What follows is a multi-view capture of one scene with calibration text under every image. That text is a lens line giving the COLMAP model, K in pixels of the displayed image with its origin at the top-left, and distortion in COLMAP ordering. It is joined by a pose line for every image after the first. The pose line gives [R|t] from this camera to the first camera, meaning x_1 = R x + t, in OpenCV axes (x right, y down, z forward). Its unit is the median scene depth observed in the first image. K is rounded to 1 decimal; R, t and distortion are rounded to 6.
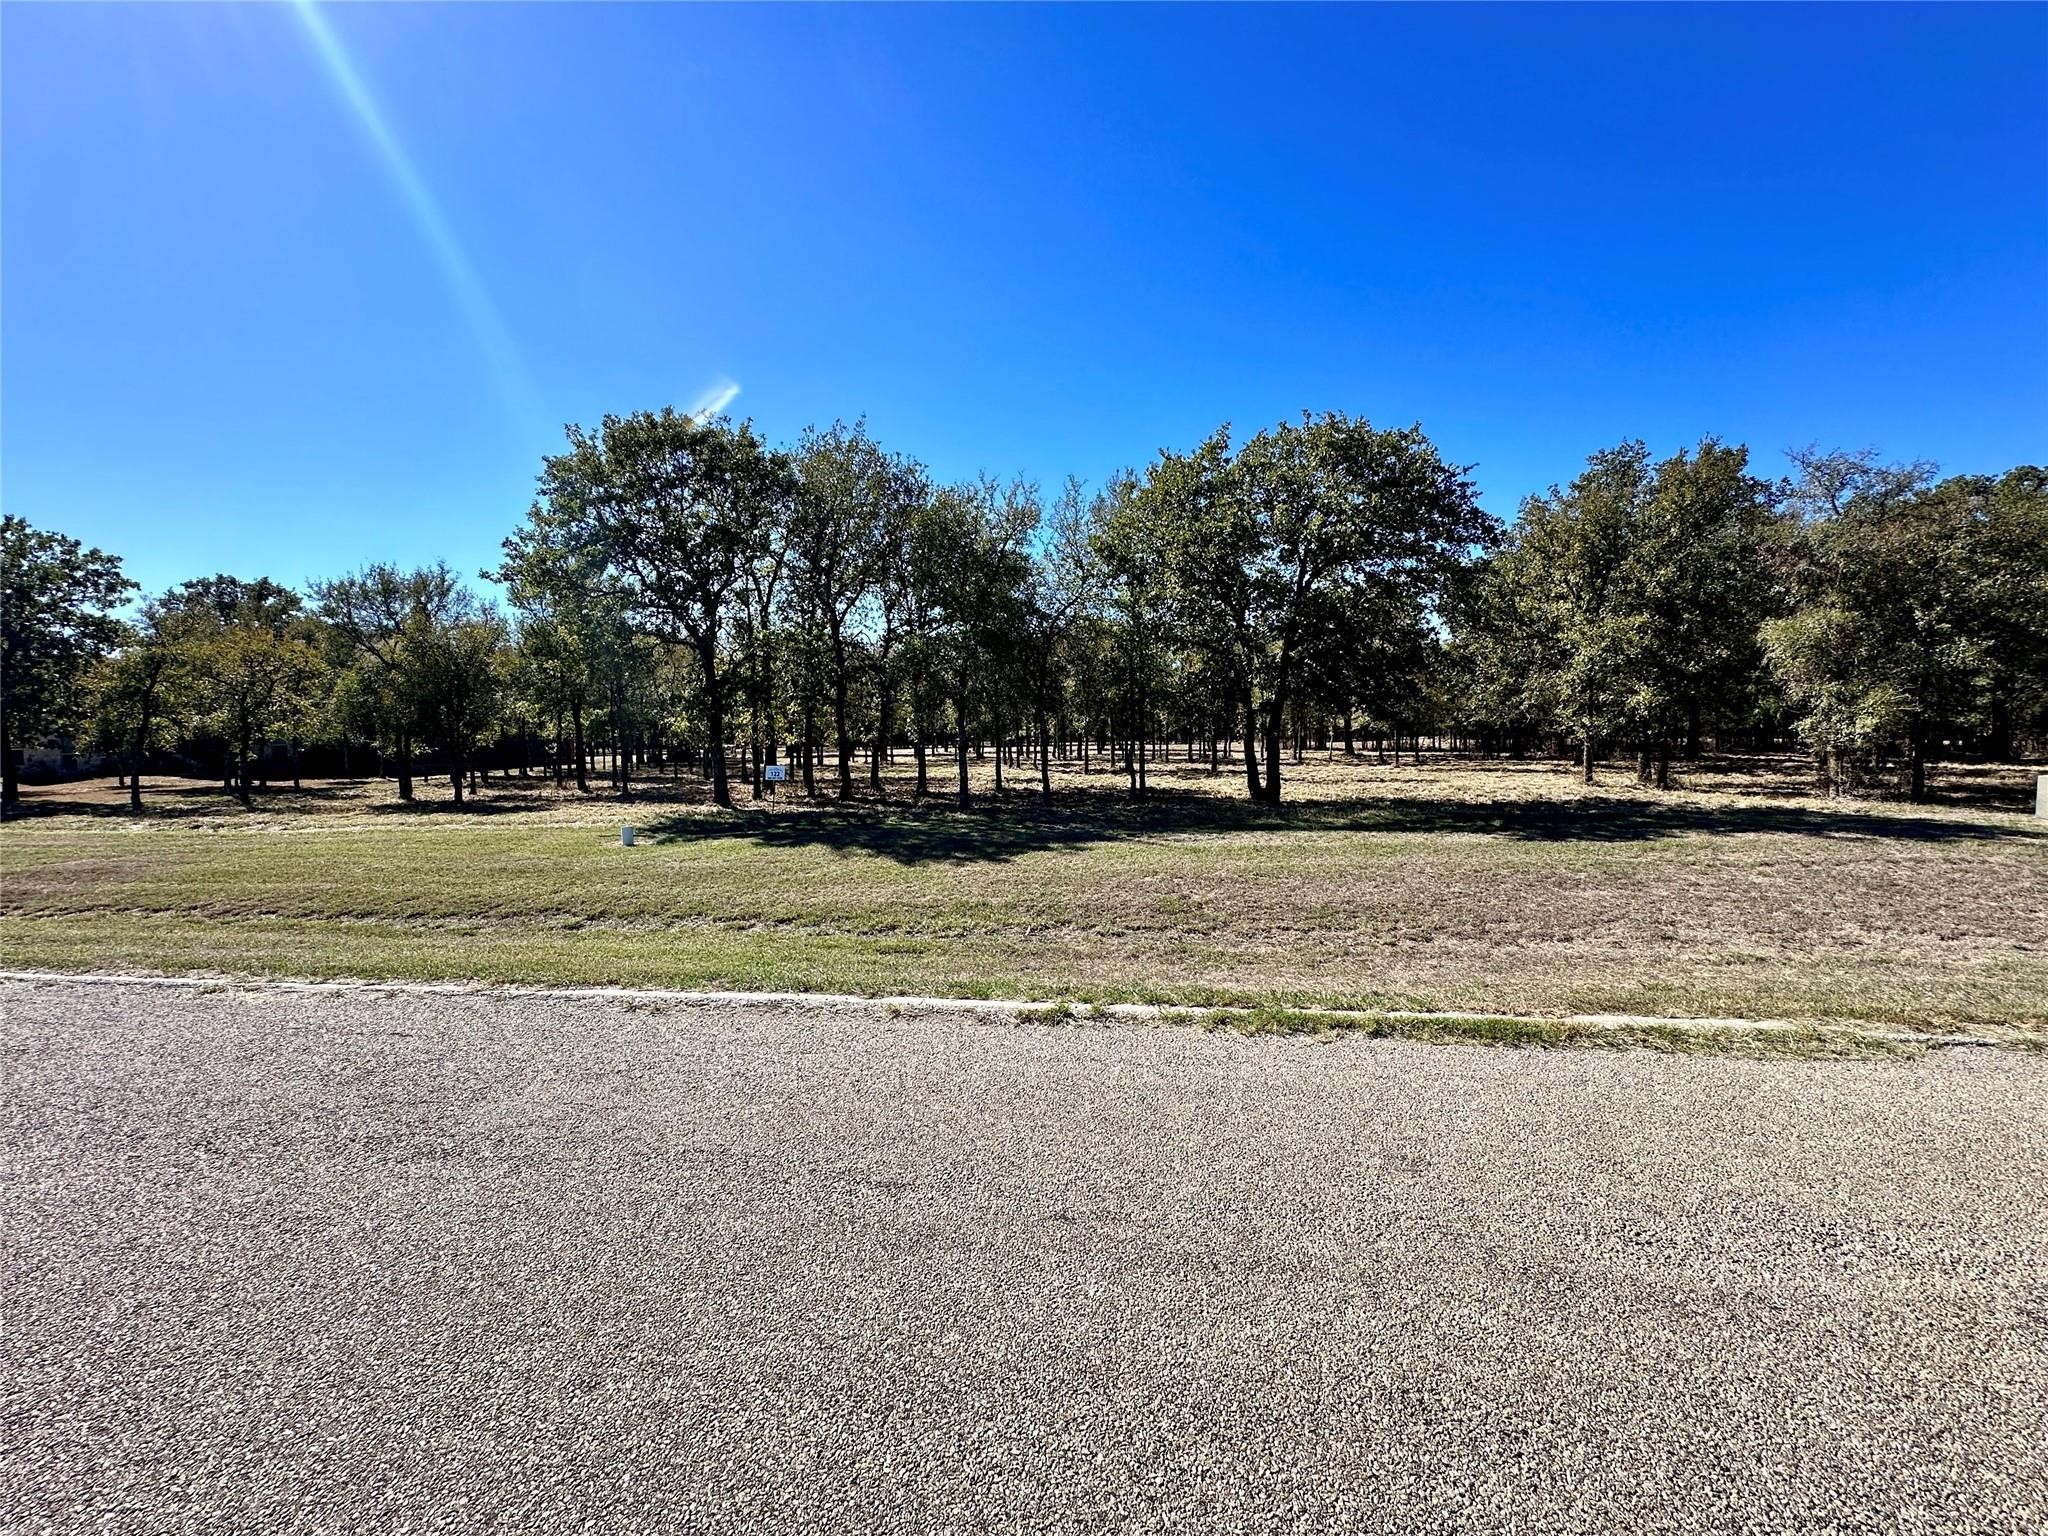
lens RADIAL K [[821.5, 0, 1013.8], [0, 821.5, 767.3], [0, 0, 1]] dist [-0.001631, 0.000525]
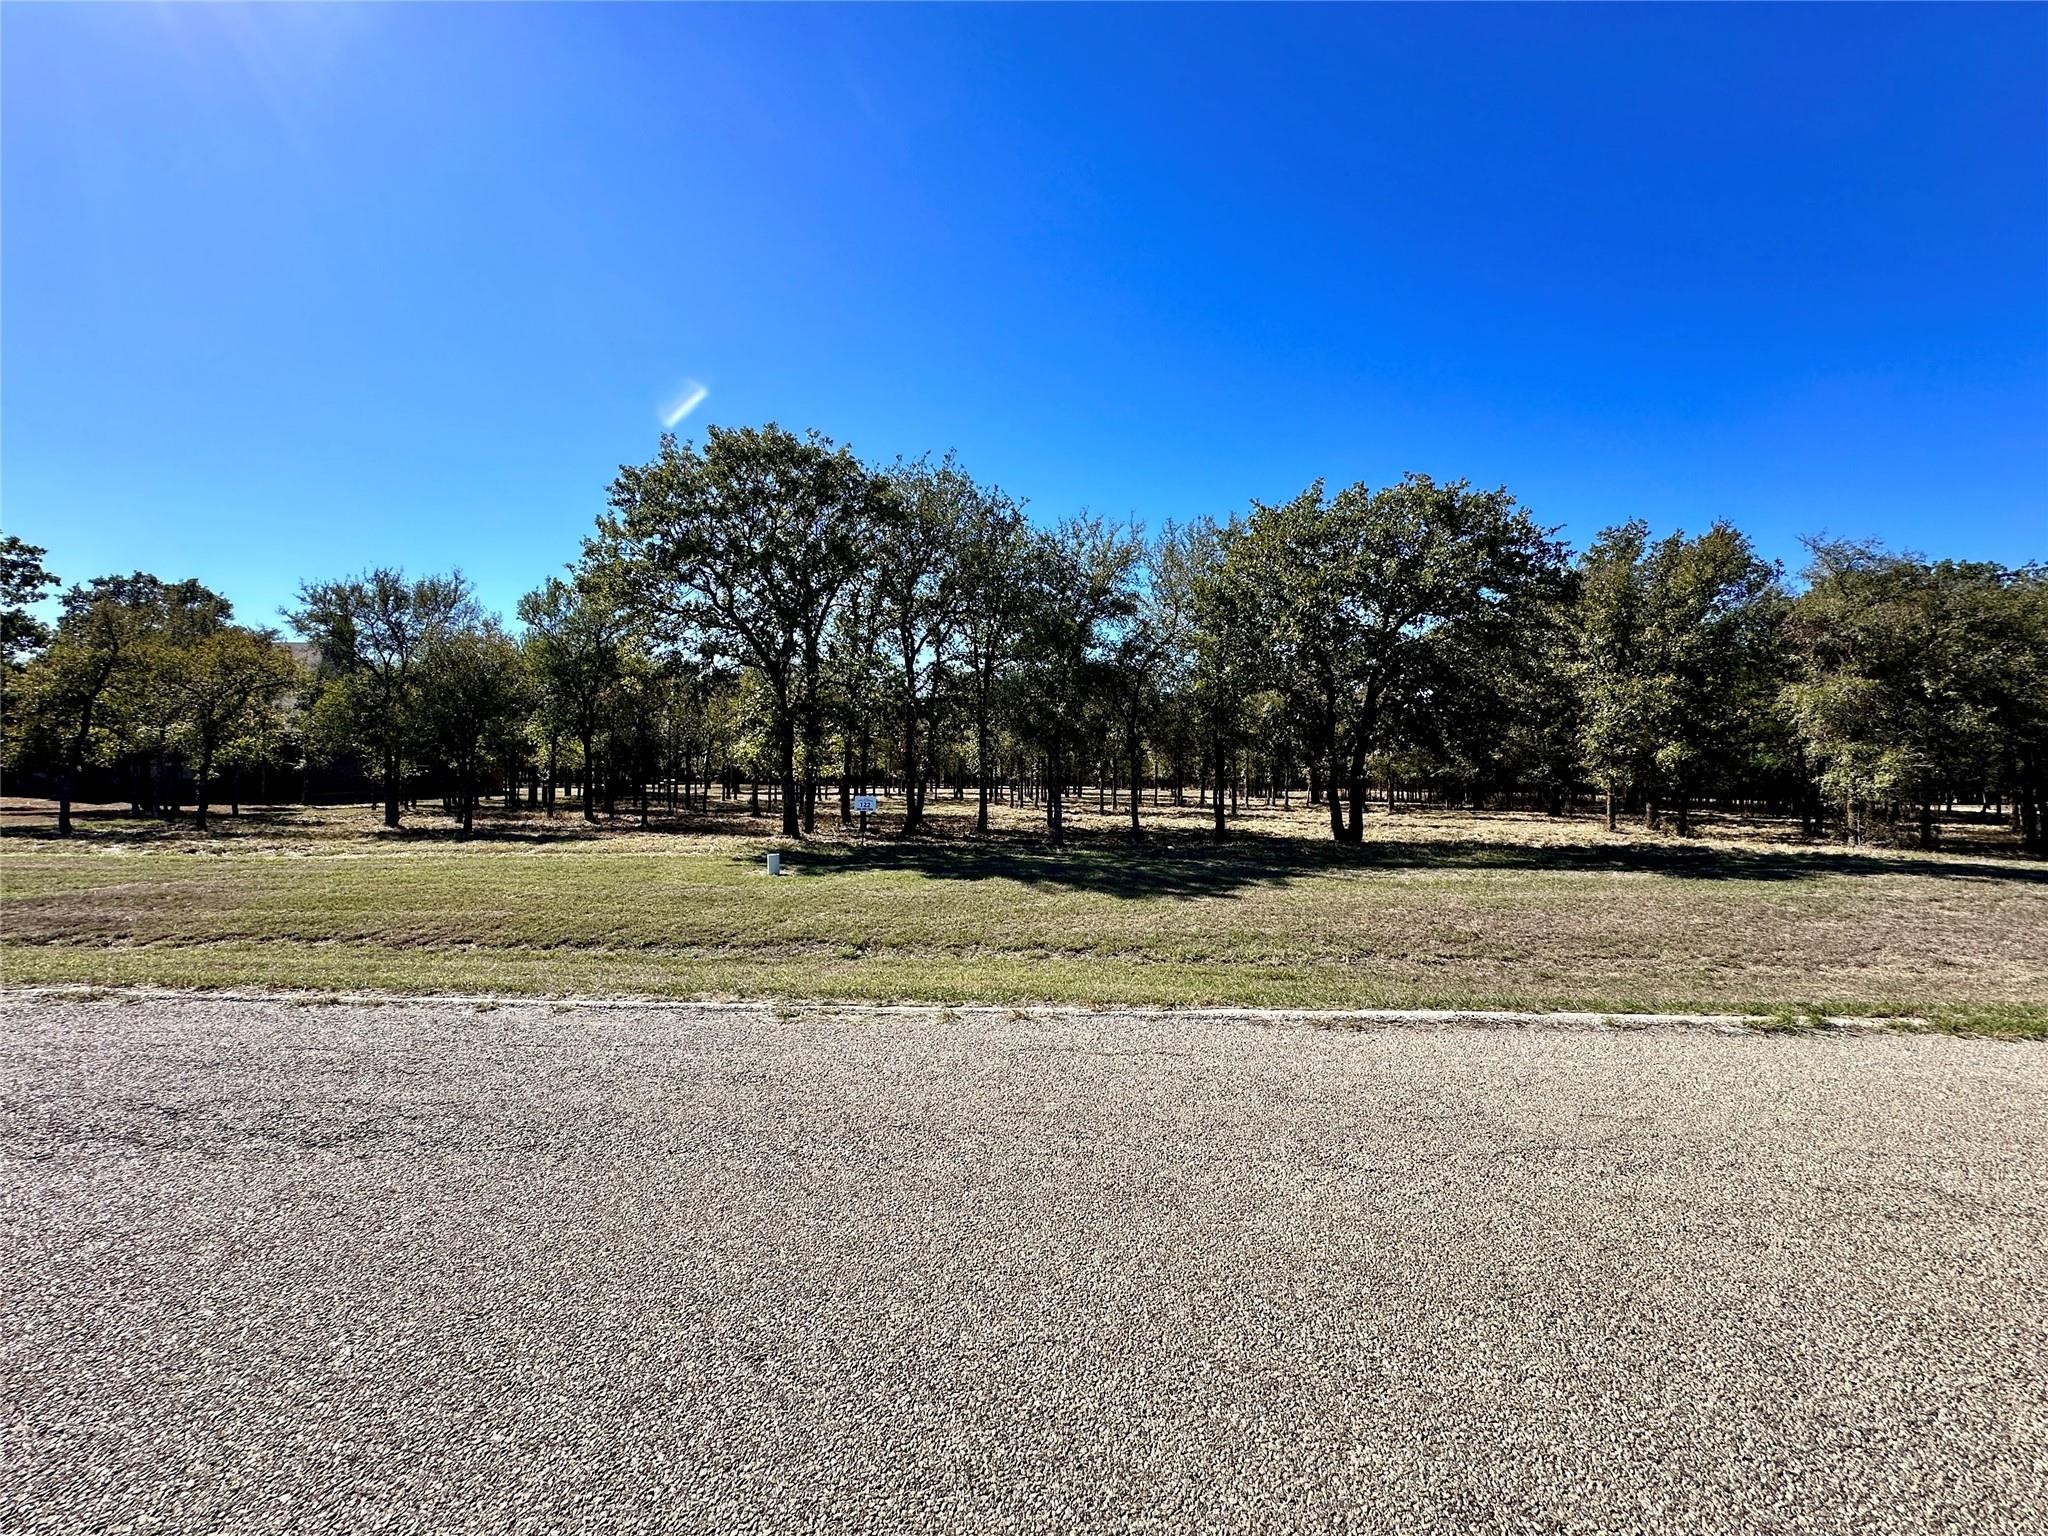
lens RADIAL K [[821.5, 0, 1018.1], [0, 821.5, 779.1], [0, 0, 1]] dist [-0.001631, 0.000525]
pose [[0.993218, 0.024688, 0.113615, -0.235160], [-0.020179, 0.998969, -0.040661, 0.013532], [-0.114501, 0.038092, 0.992693, 0.024122]]
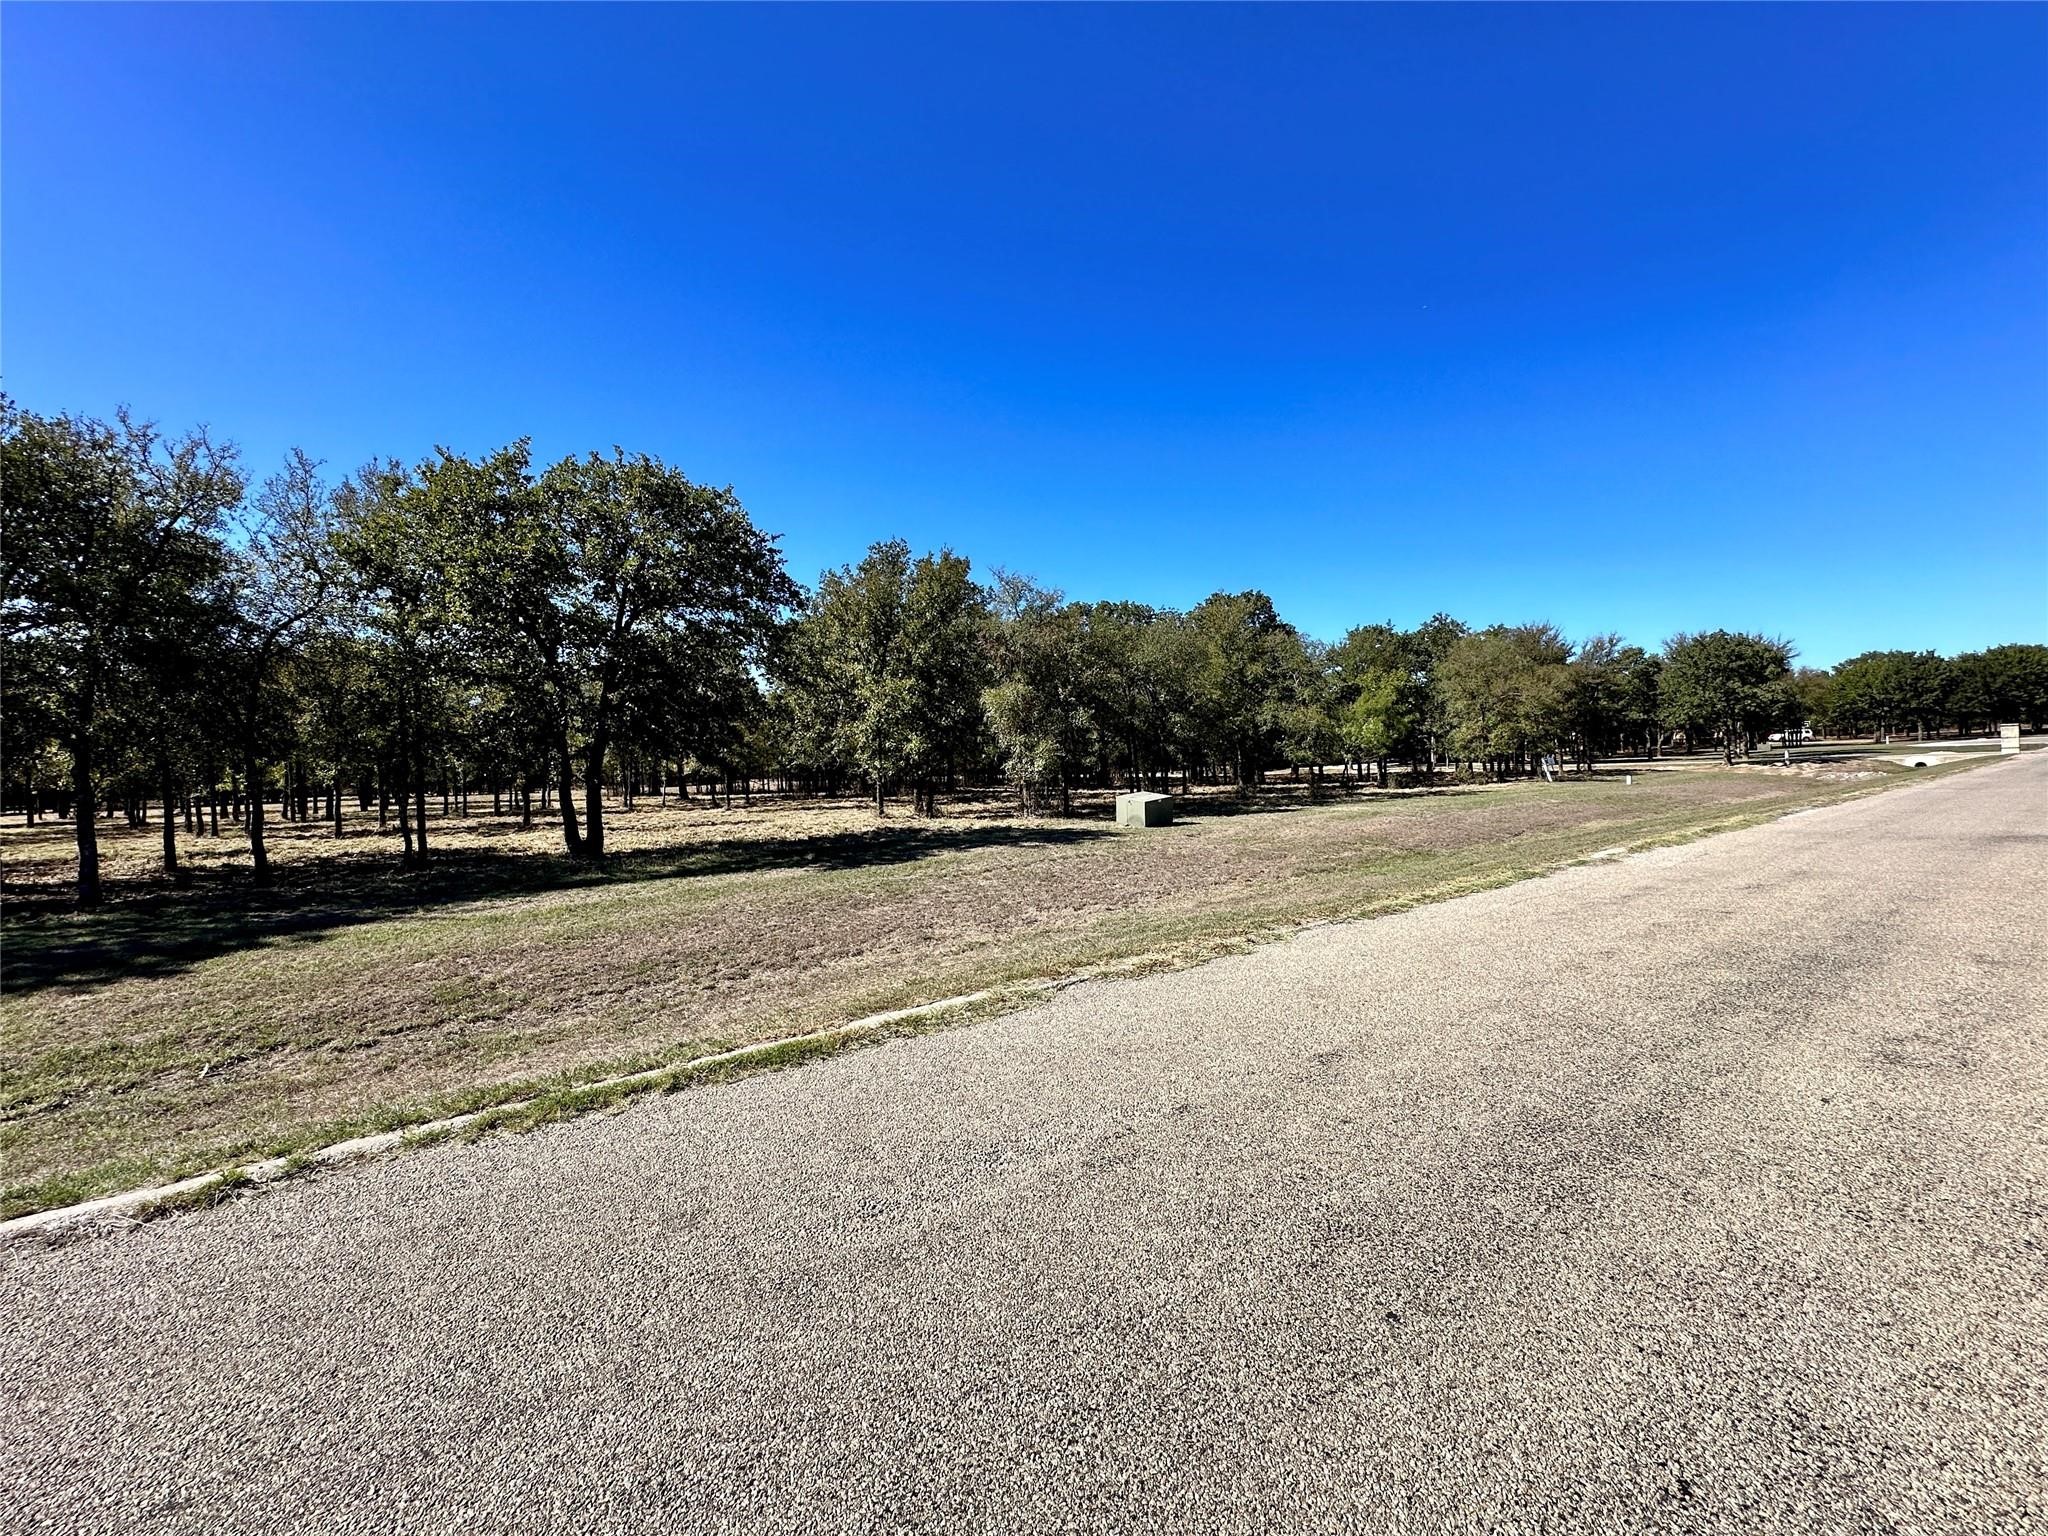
lens RADIAL K [[821.5, 0, 1027.2], [0, 821.5, 769.2], [0, 0, 1]] dist [-0.001631, 0.000525]
pose [[0.710245, -0.012599, 0.703841, 0.012018], [0.048835, 0.998313, -0.031409, -0.000932], [-0.702258, 0.056680, 0.709662, -0.002525]]
